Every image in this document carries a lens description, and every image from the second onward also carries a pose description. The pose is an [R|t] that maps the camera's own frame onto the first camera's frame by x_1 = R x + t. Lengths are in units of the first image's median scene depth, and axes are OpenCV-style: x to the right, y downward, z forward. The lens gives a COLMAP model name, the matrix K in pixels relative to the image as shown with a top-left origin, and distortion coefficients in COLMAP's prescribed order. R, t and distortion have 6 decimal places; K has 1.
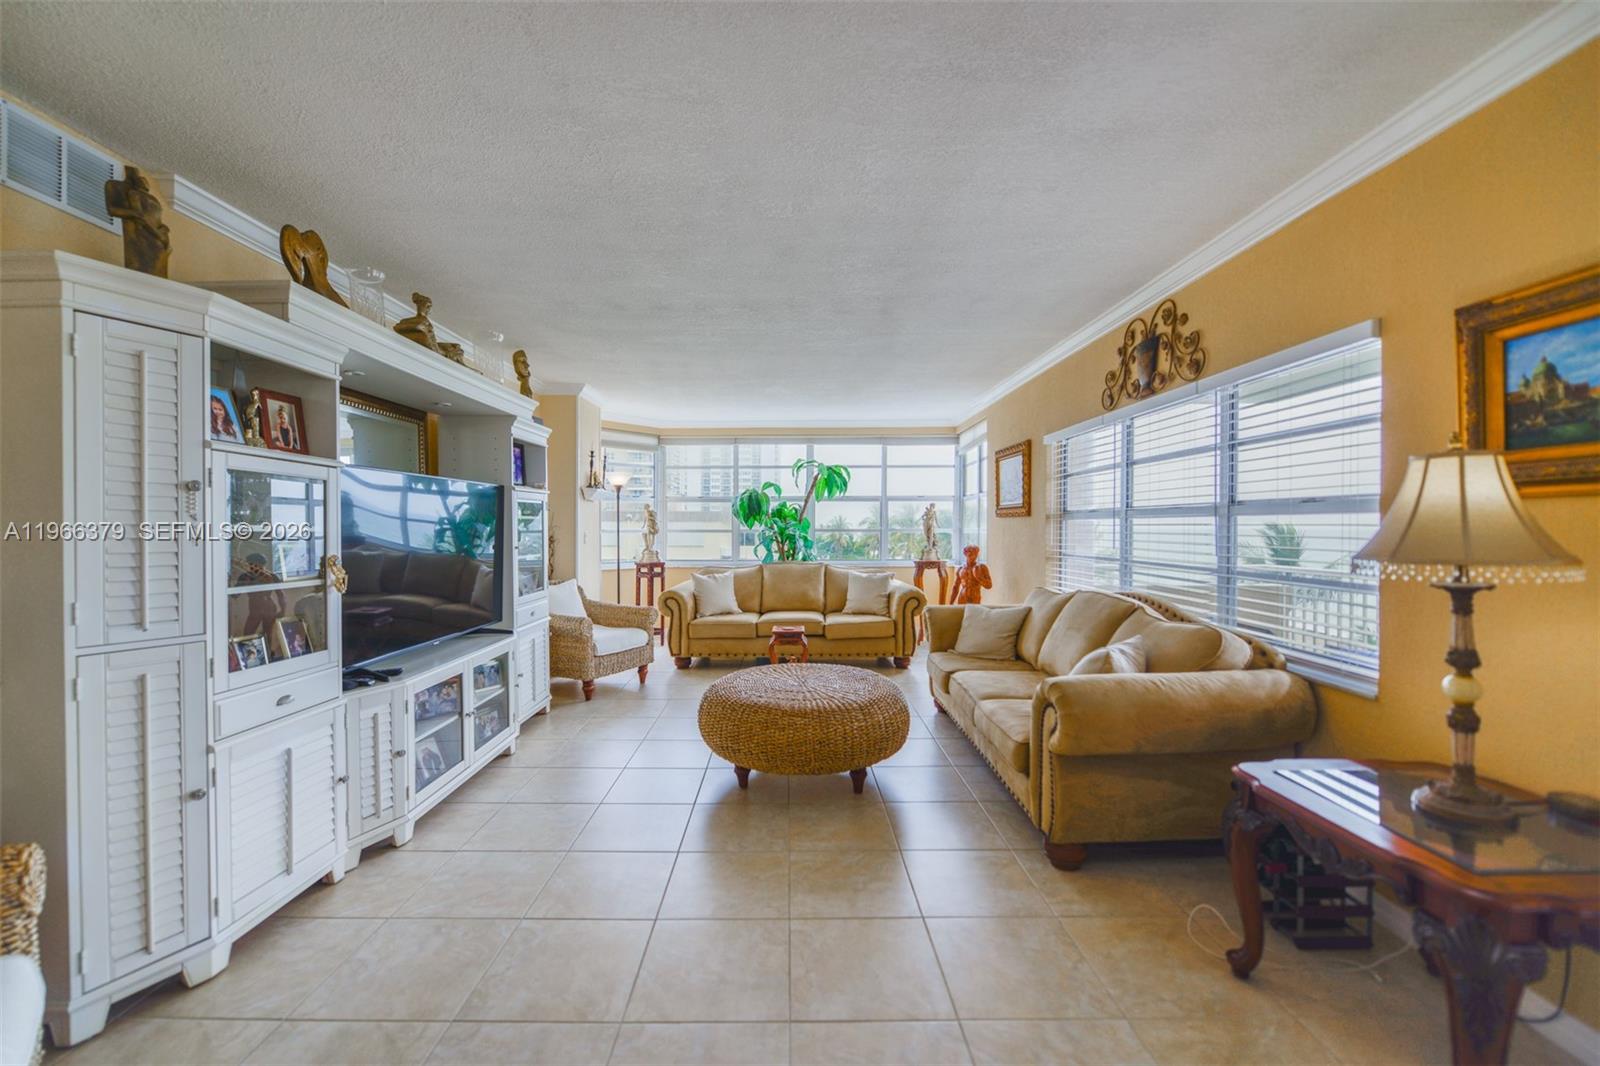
lens RADIAL K [[639.9, 0, 791.2], [0, 639.9, 533.7], [0, 0, 1]] dist [0.003995, -0.002563]
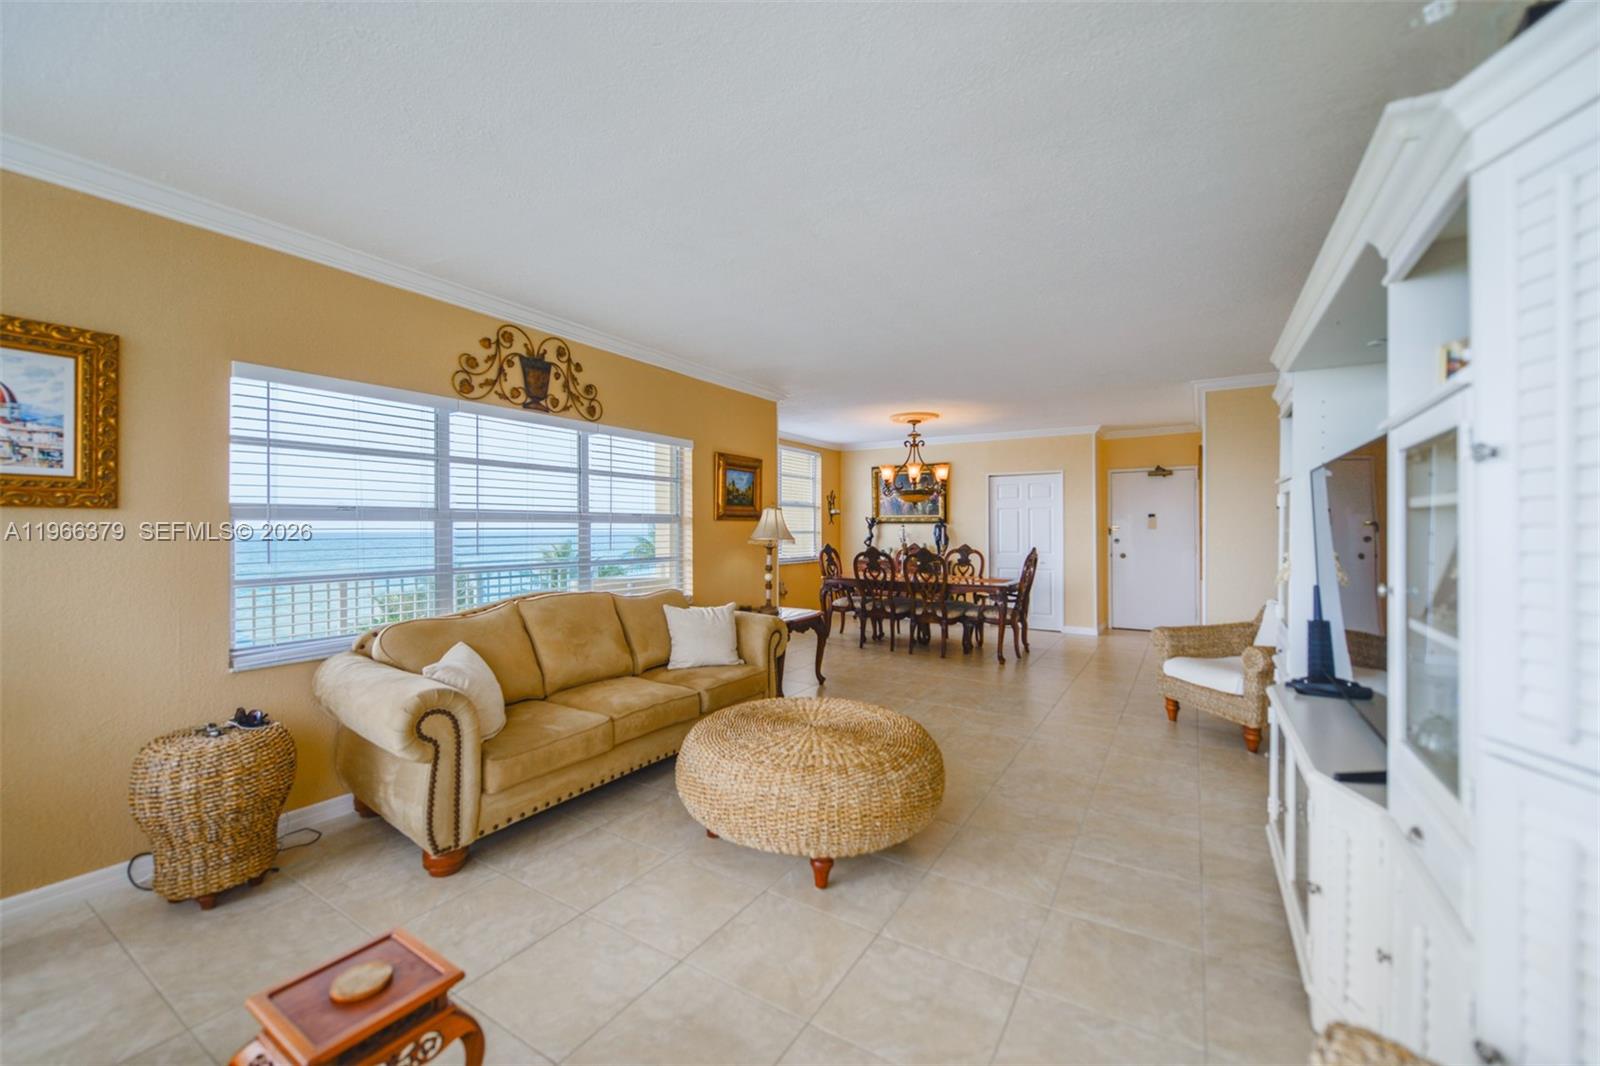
lens RADIAL K [[639.9, 0, 786.8], [0, 639.9, 526.6], [0, 0, 1]] dist [0.003995, -0.002563]
pose [[-0.838308, -0.001844, 0.545194, -0.379846], [0.003270, 0.999959, 0.008410, -0.023862], [-0.545188, 0.008833, -0.838267, 1.619419]]
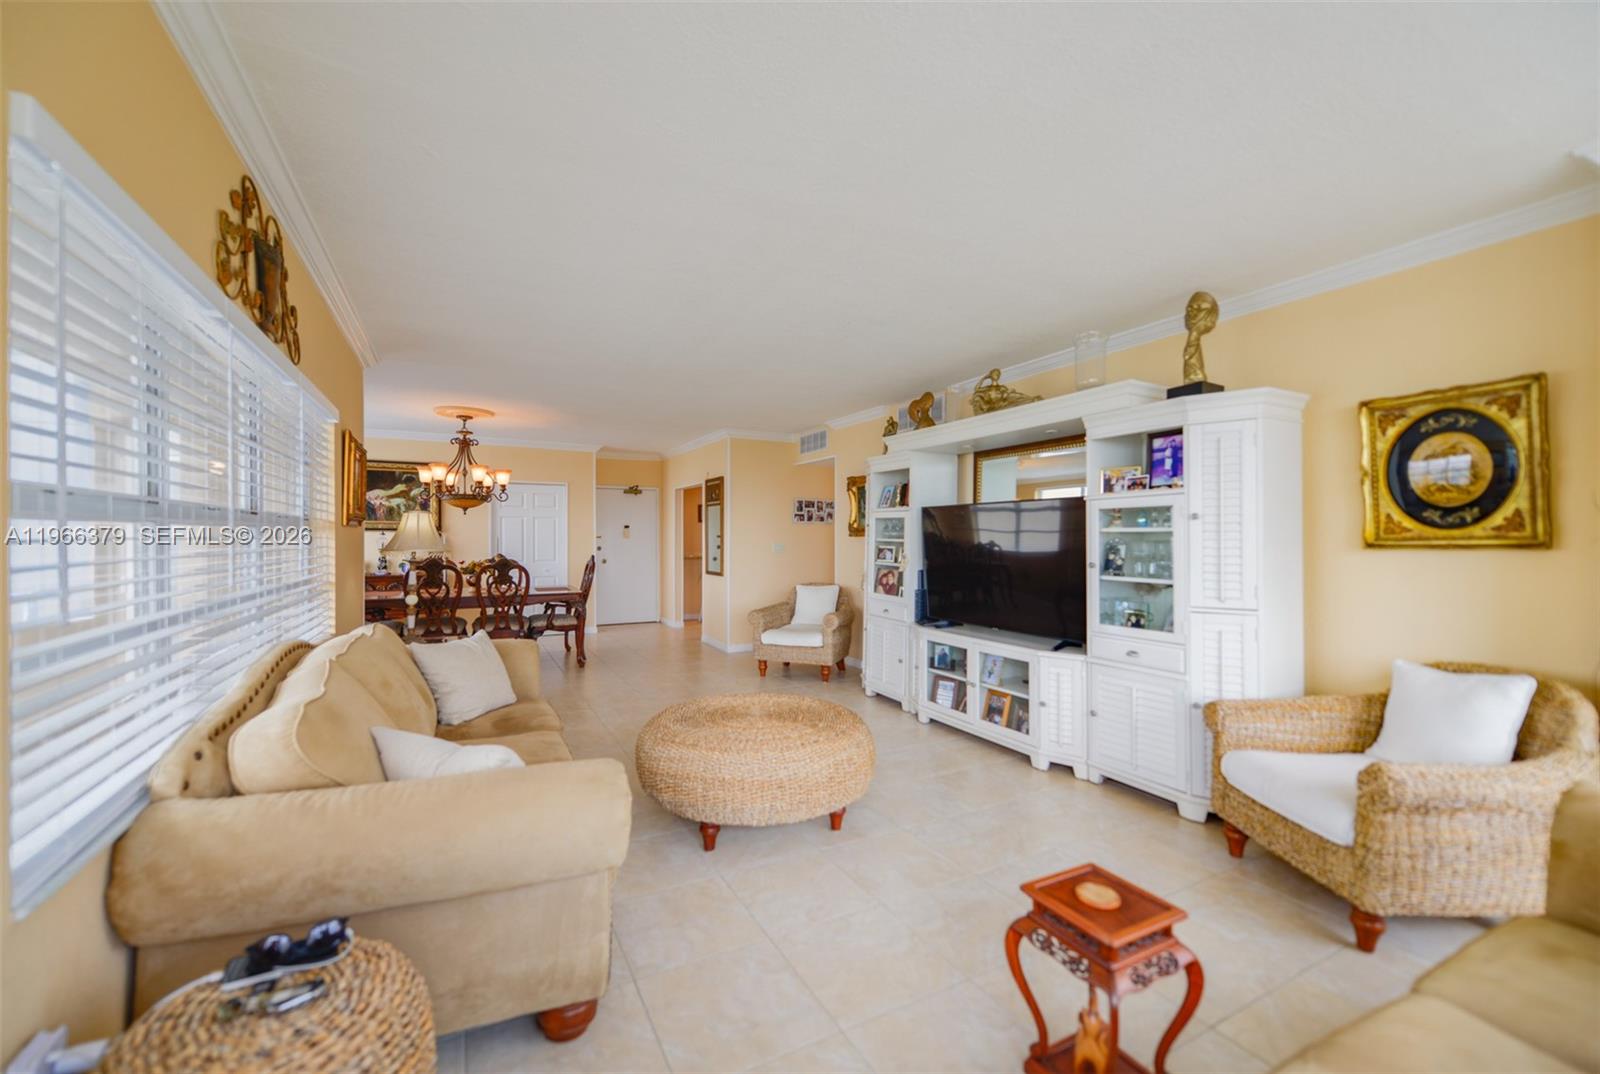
lens RADIAL K [[639.9, 0, 802.3], [0, 639.9, 542.7], [0, 0, 1]] dist [0.003995, -0.002563]
pose [[-0.885201, -0.005076, -0.465182, 0.353366], [-0.013512, 0.999799, 0.014803, -0.022596], [0.465013, 0.019389, -0.885091, 1.740984]]
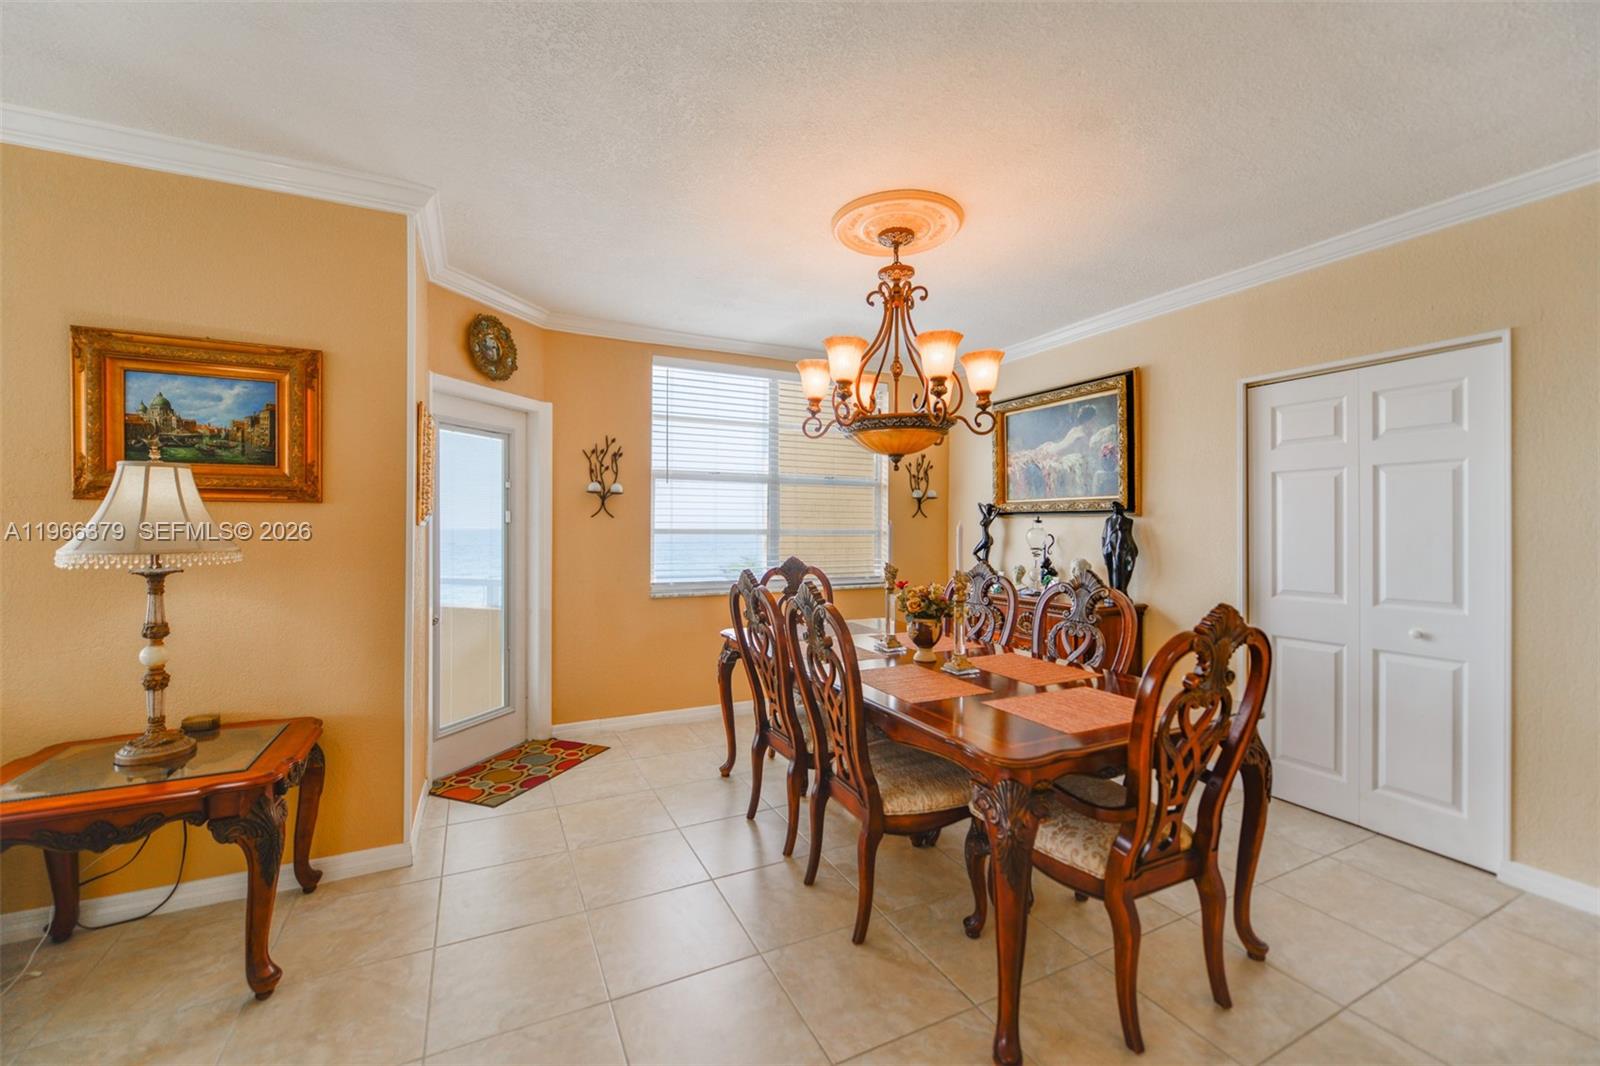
lens RADIAL K [[639.9, 0, 784.8], [0, 639.9, 527.0], [0, 0, 1]] dist [0.003995, -0.002563]
pose [[-0.432241, -0.002021, 0.901756, -0.246355], [0.006078, 0.999968, 0.005155, -0.000940], [-0.901738, 0.007709, -0.432215, 0.189223]]
